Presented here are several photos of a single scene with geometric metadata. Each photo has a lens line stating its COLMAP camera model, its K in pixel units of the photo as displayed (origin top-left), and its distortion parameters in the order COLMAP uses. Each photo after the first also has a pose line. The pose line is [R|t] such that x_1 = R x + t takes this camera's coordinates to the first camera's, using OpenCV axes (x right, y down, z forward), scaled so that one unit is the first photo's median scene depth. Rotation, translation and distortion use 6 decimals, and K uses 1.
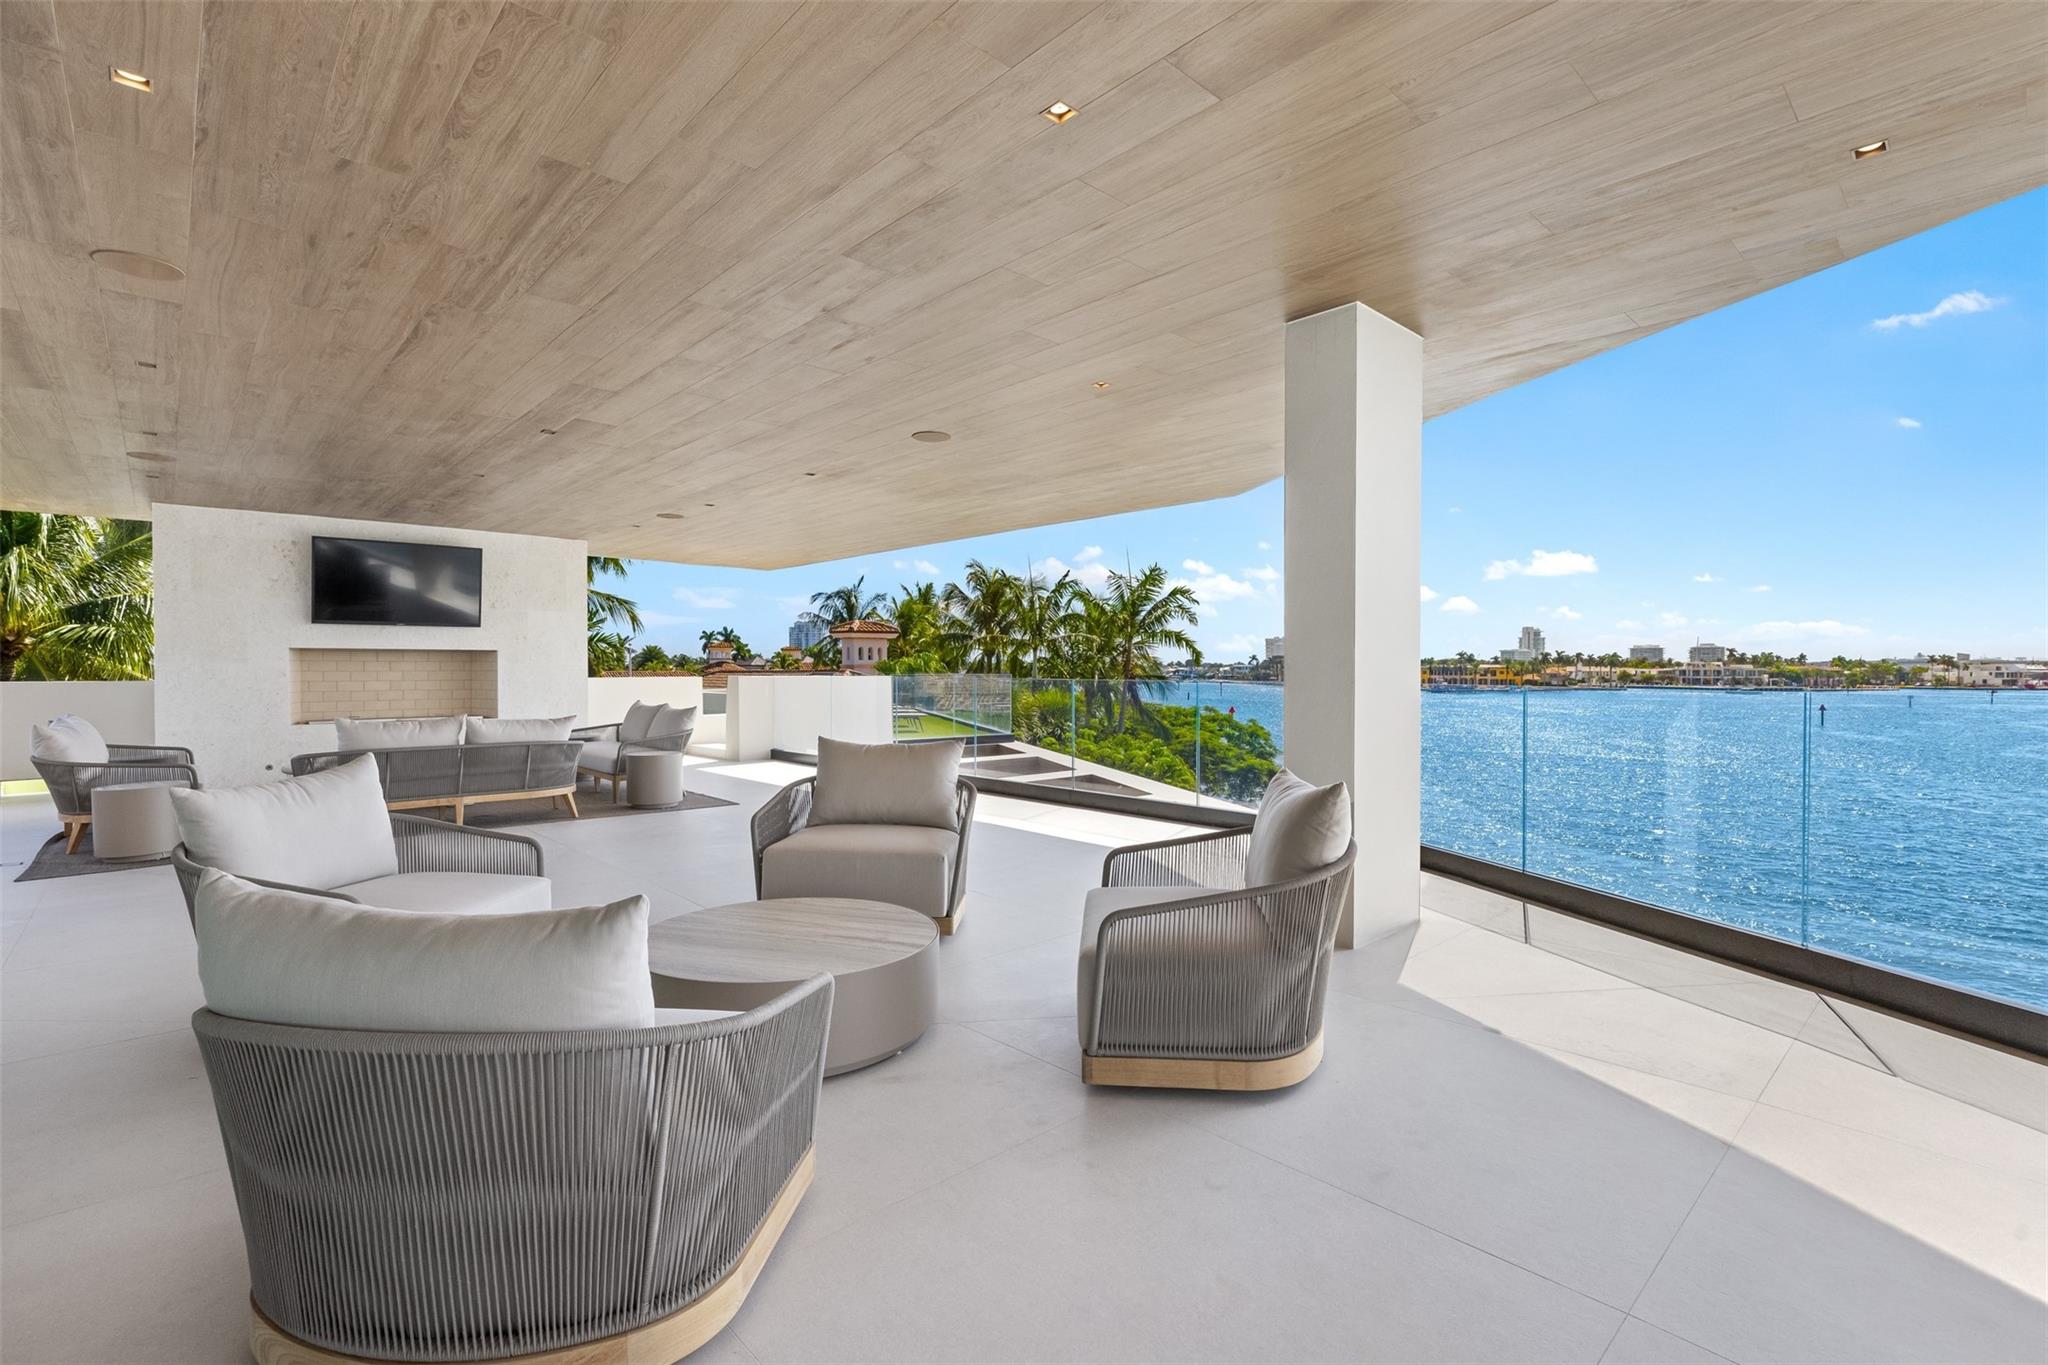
lens RADIAL K [[932.3, 0, 1024.0], [0, 932.3, 682.5], [0, 0, 1]] dist [0.000374, -0.000217]
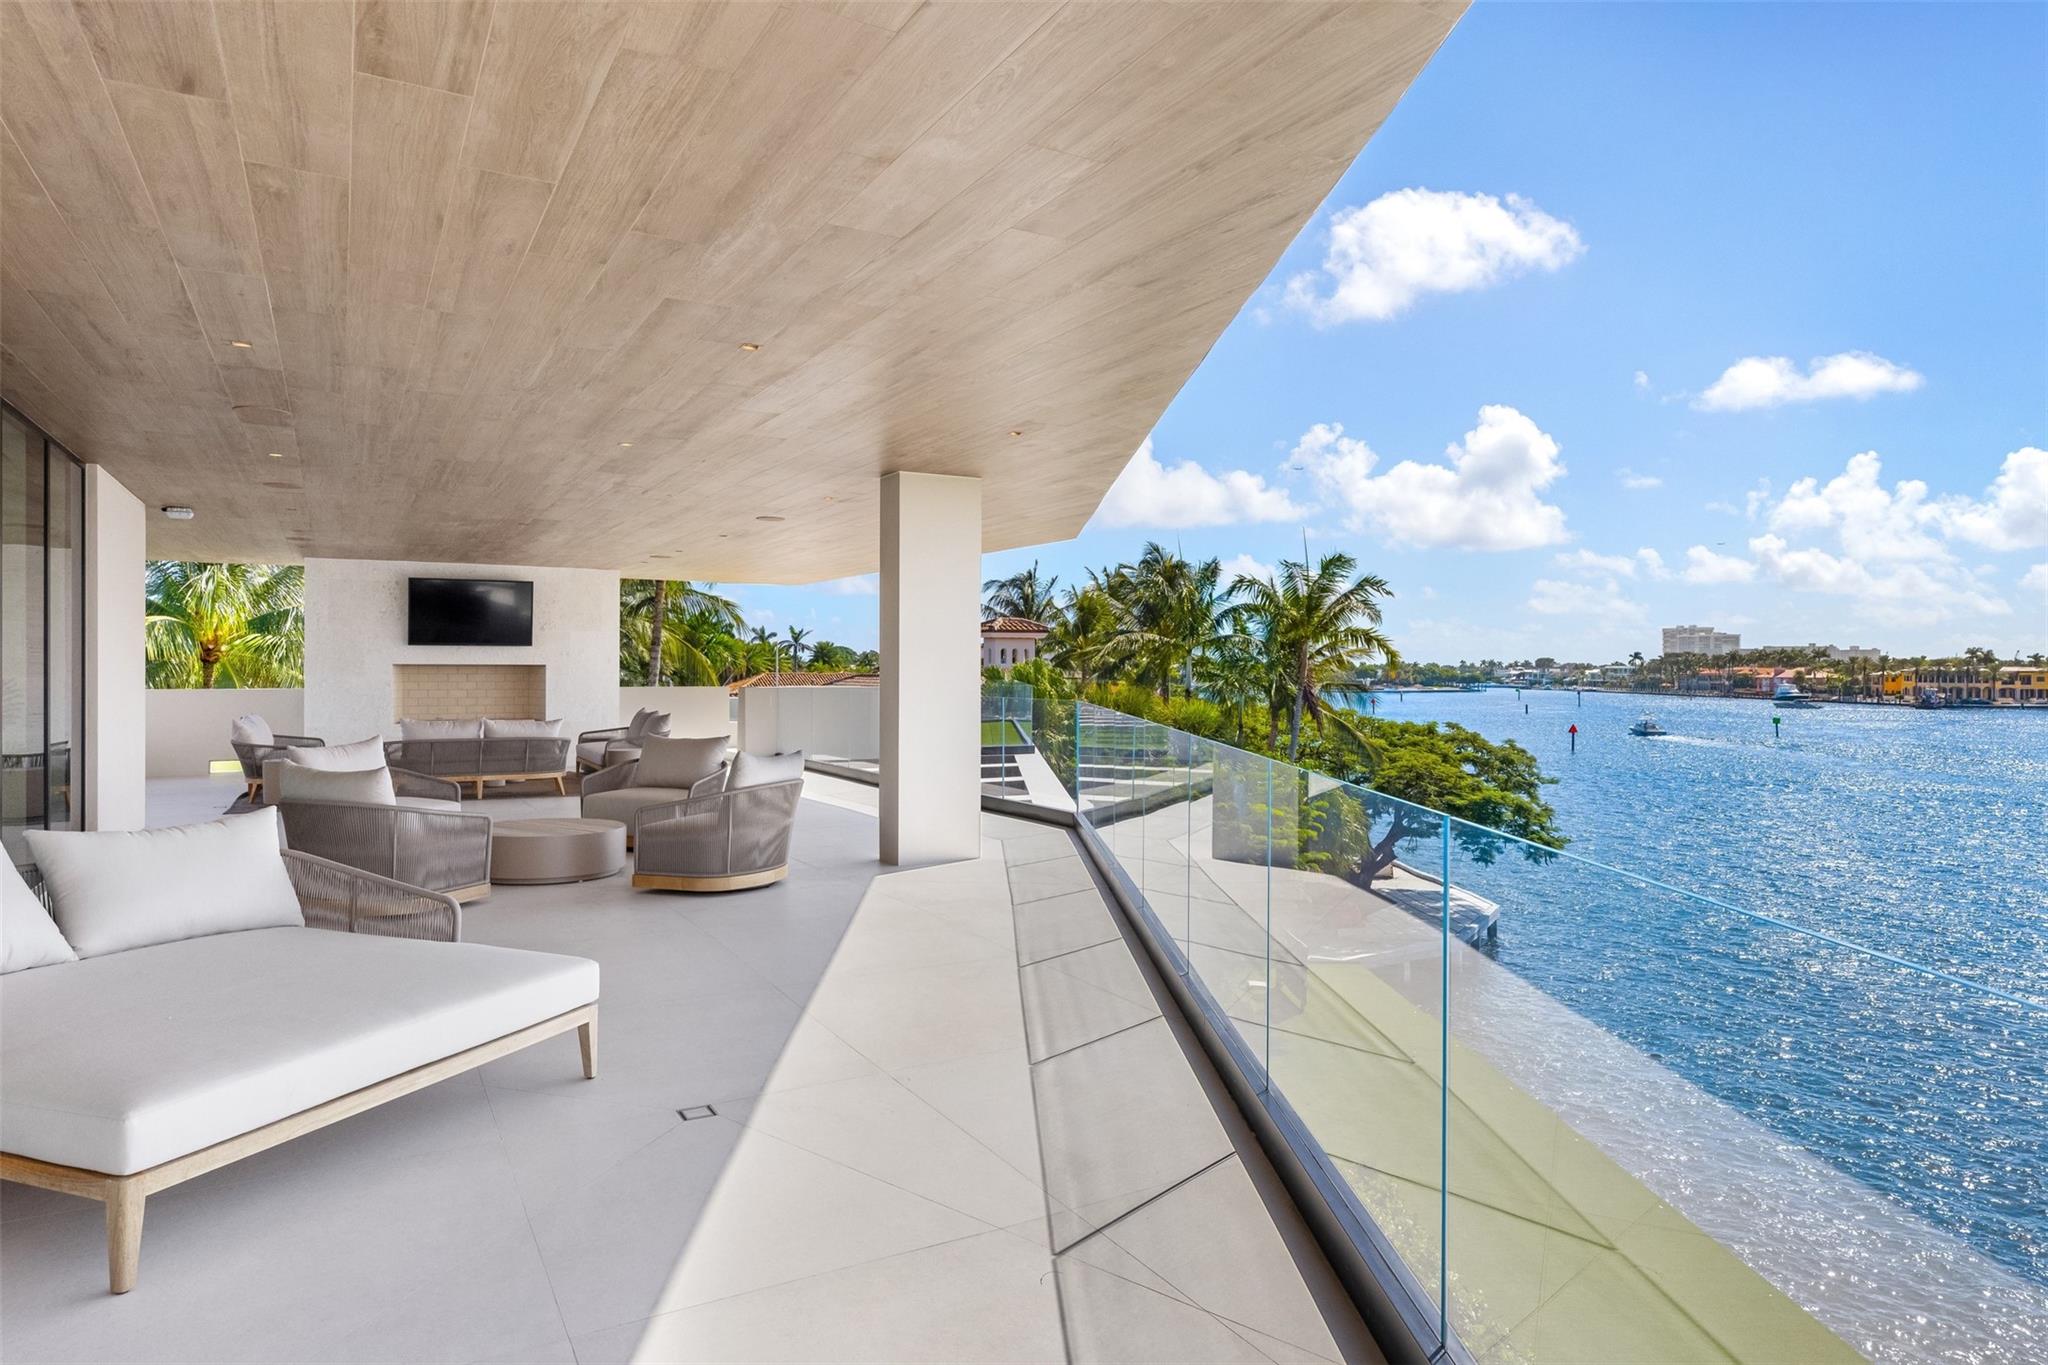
lens RADIAL K [[1242.4, 0, 1023.1], [0, 1242.4, 675.1], [0, 0, 1]] dist [0.001393, 0.000561]
pose [[0.970970, 0.004709, -0.239156, 0.241438], [-0.007015, 0.999937, -0.008794, -0.006667], [0.239100, 0.010216, 0.970941, -0.236689]]
